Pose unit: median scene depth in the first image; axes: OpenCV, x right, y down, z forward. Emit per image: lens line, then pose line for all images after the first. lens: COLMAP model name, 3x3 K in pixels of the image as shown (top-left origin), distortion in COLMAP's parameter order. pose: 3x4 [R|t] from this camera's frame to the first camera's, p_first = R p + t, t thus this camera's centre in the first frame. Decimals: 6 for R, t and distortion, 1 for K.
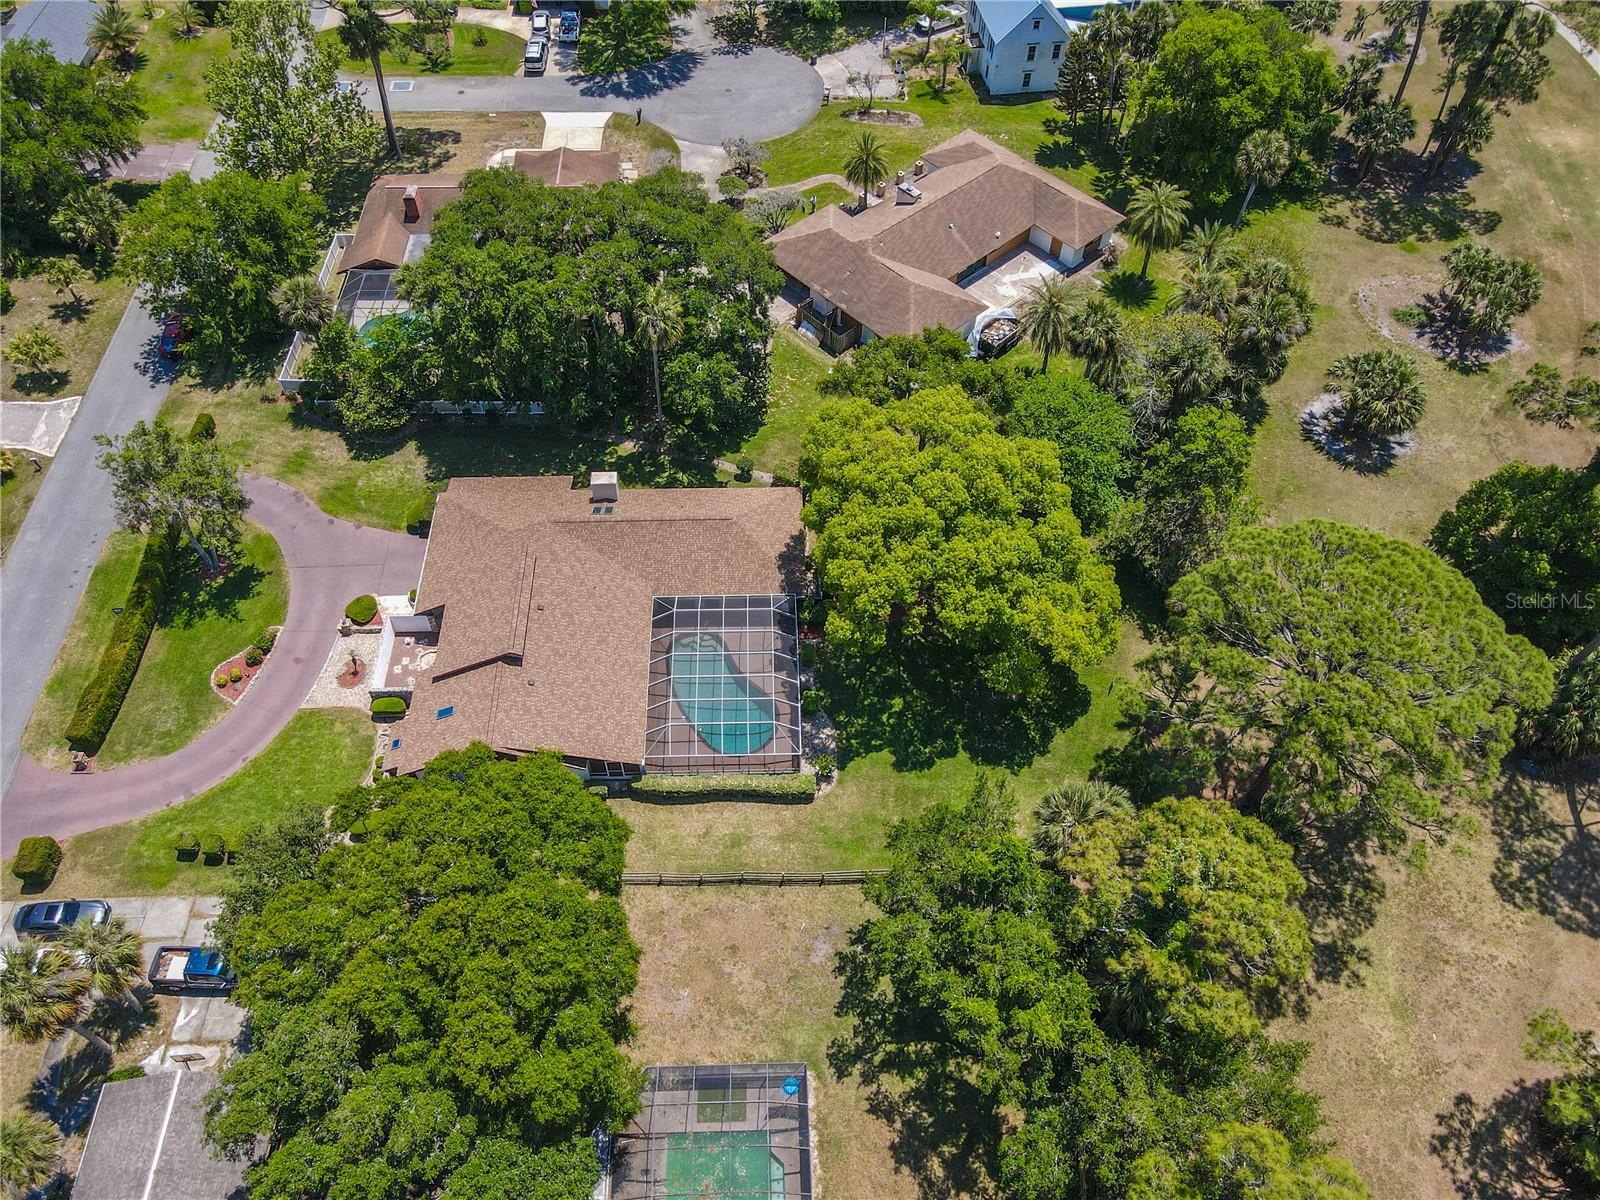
lens RADIAL K [[1184.6, 0, 801.2], [0, 1184.6, 577.8], [0, 0, 1]] dist [-0.001438, 0.030390]
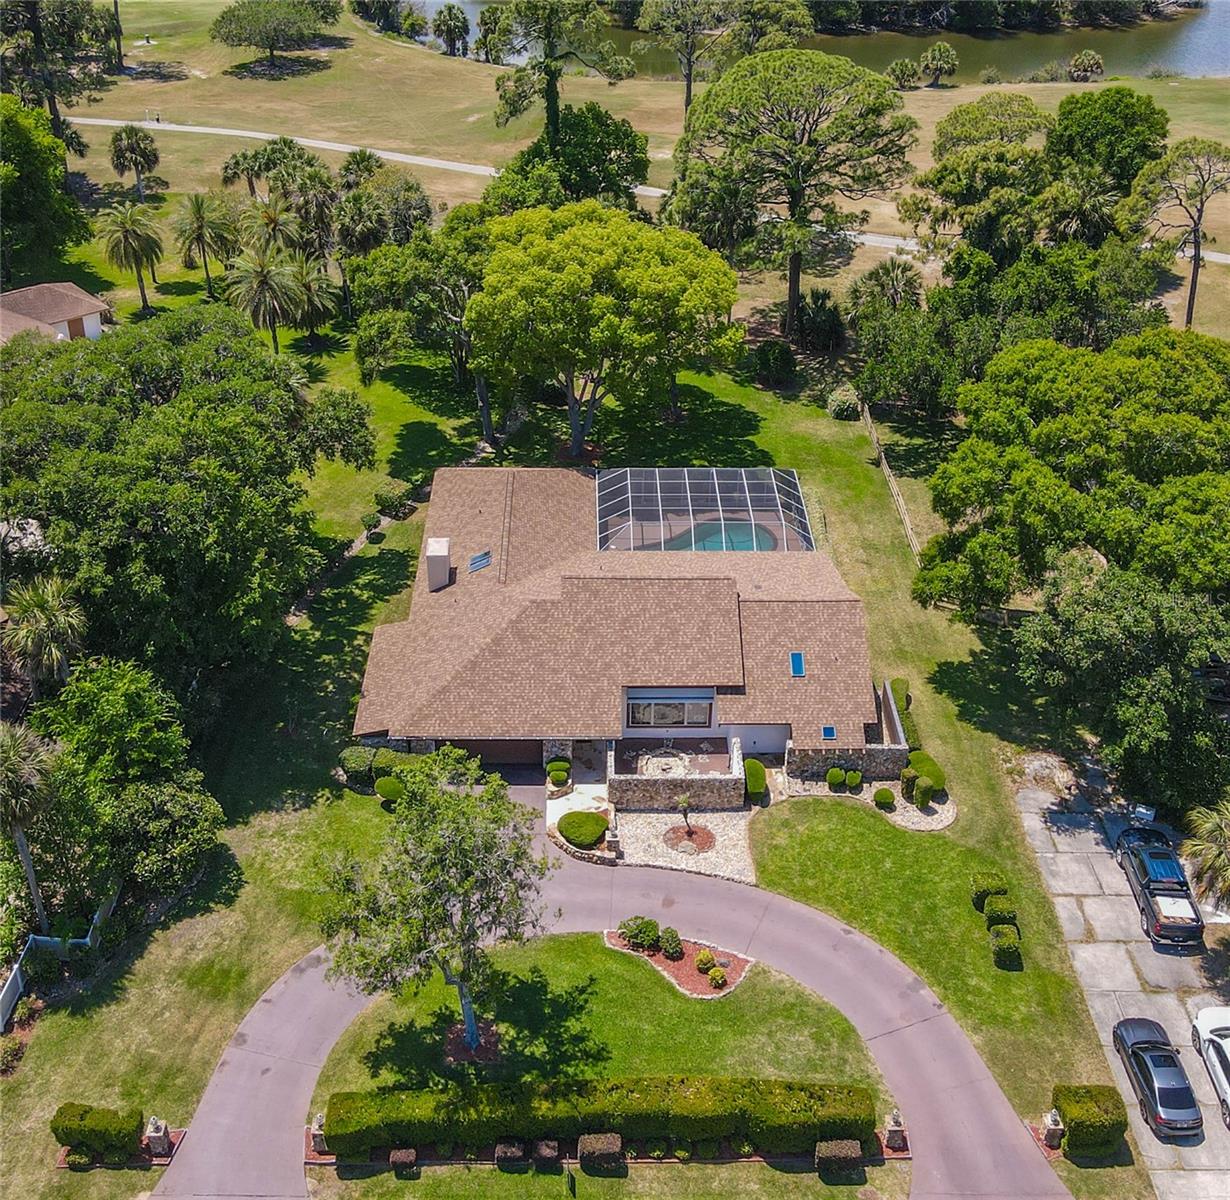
lens RADIAL K [[1476.8, 0, 604.6], [0, 1476.8, 473.4], [0, 0, 1]] dist [-0.007915, 0.042854]
pose [[0.017533, -0.490613, 0.871201, -0.958617], [0.785015, 0.546393, 0.291900, -0.300135], [-0.619229, 0.678788, 0.394719, 0.528332]]
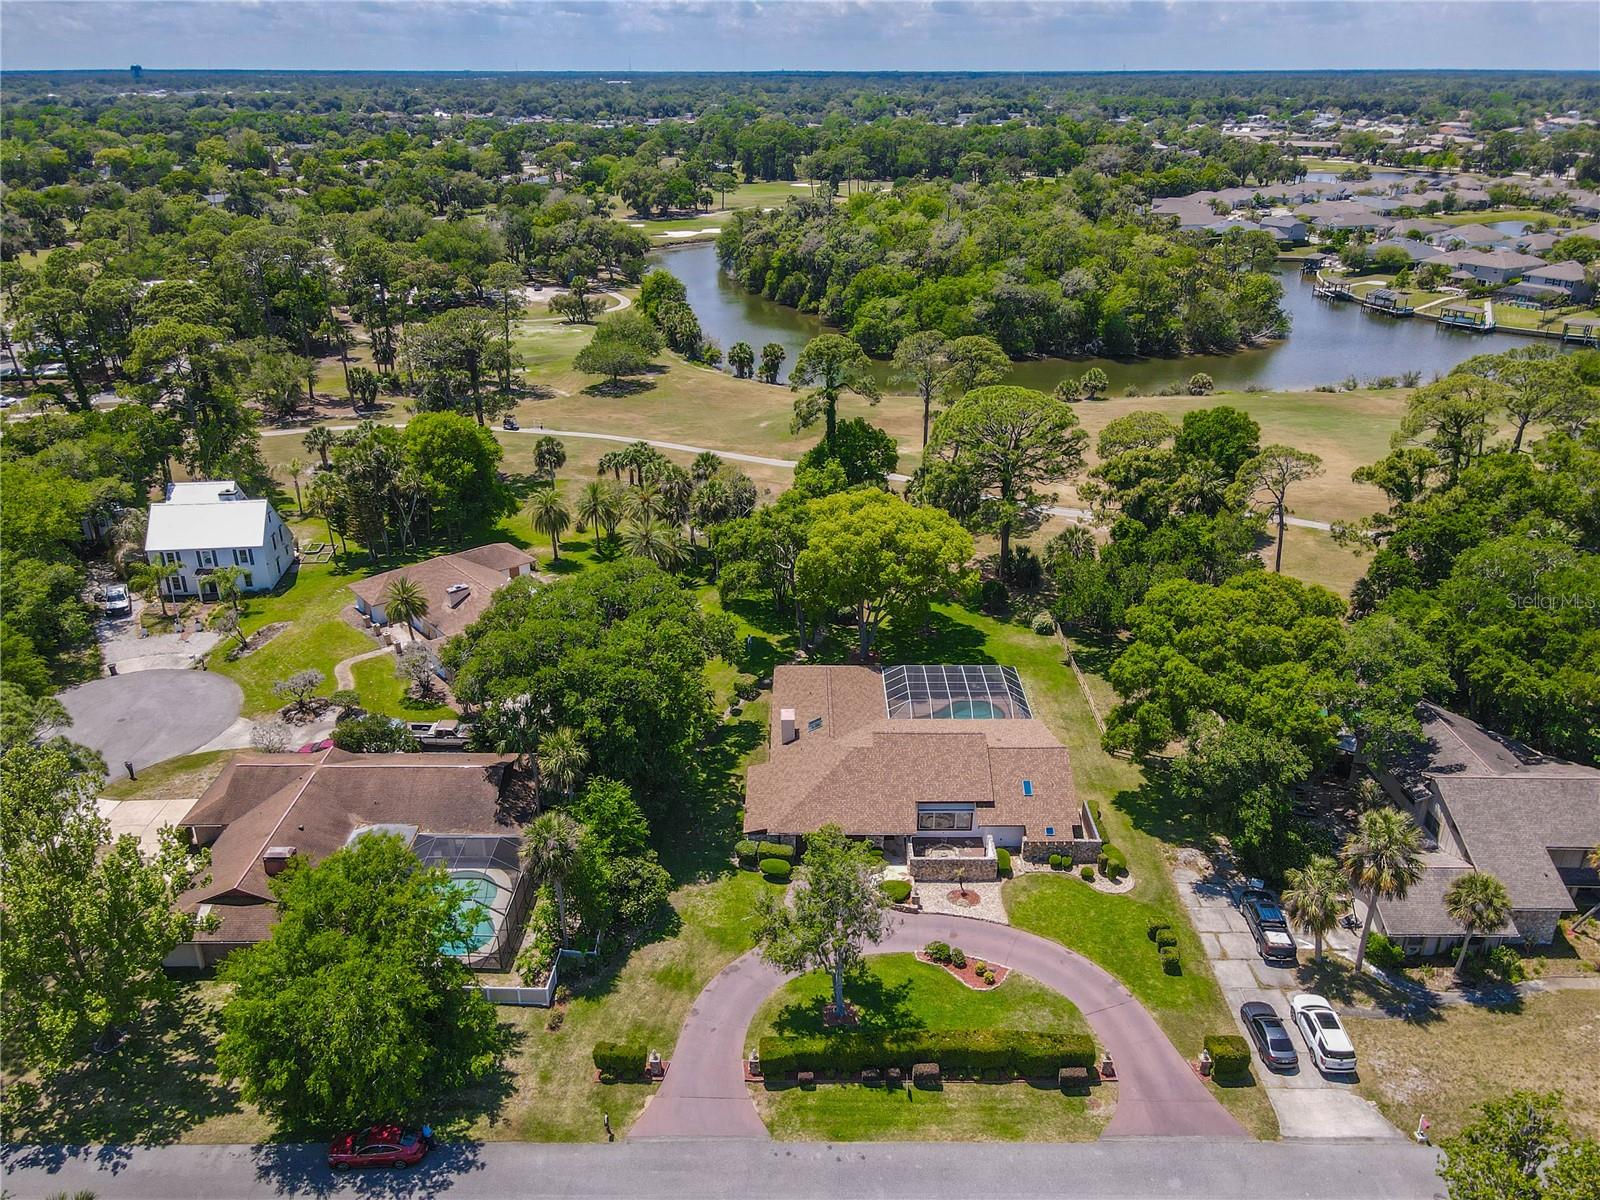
lens RADIAL K [[1184.6, 0, 801.2], [0, 1184.6, 577.8], [0, 0, 1]] dist [-0.001438, 0.030390]
pose [[0.030870, -0.405955, 0.913372, -1.165948], [0.790093, 0.569618, 0.226468, -0.410986], [-0.612209, 0.714658, 0.338326, 0.502284]]
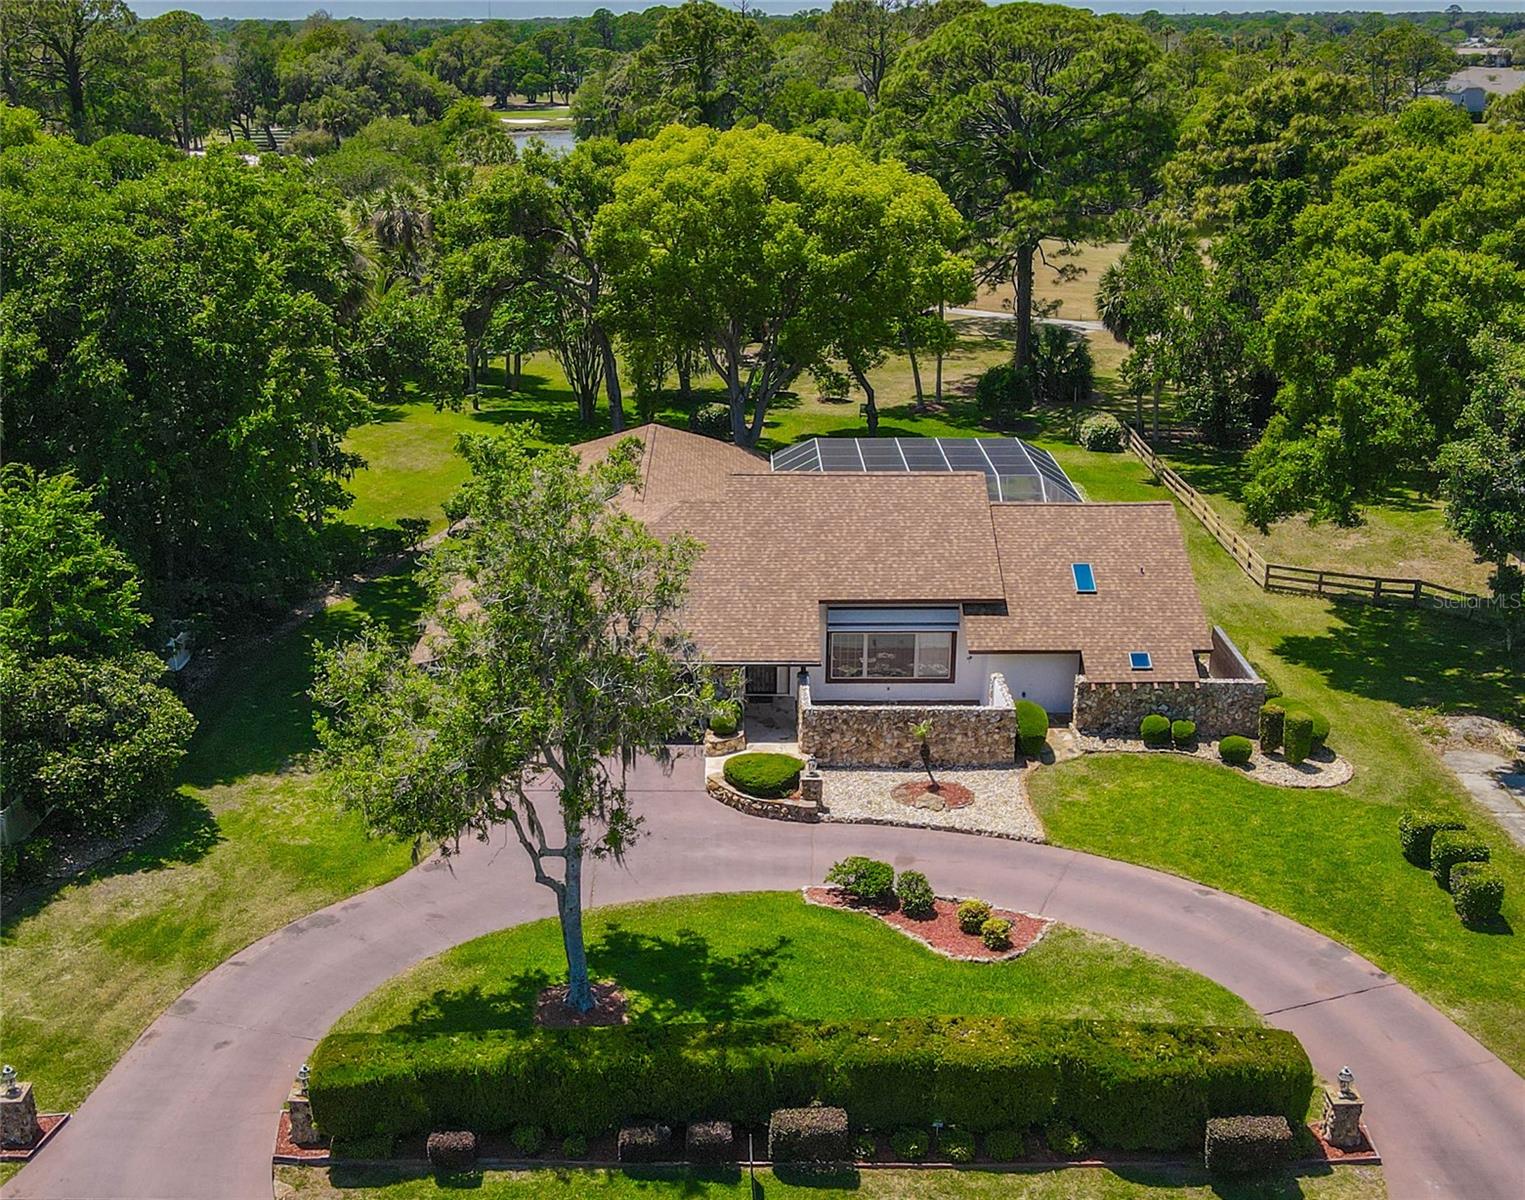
lens RADIAL K [[1719.8, 0, 717.4], [0, 1719.8, 566.3], [0, 0, 1]] dist [-0.017539, 0.073821]
pose [[0.038244, -0.313402, 0.948850, -0.892665], [0.792265, 0.588185, 0.162343, -0.121955], [-0.608978, 0.745532, 0.270792, 0.777188]]
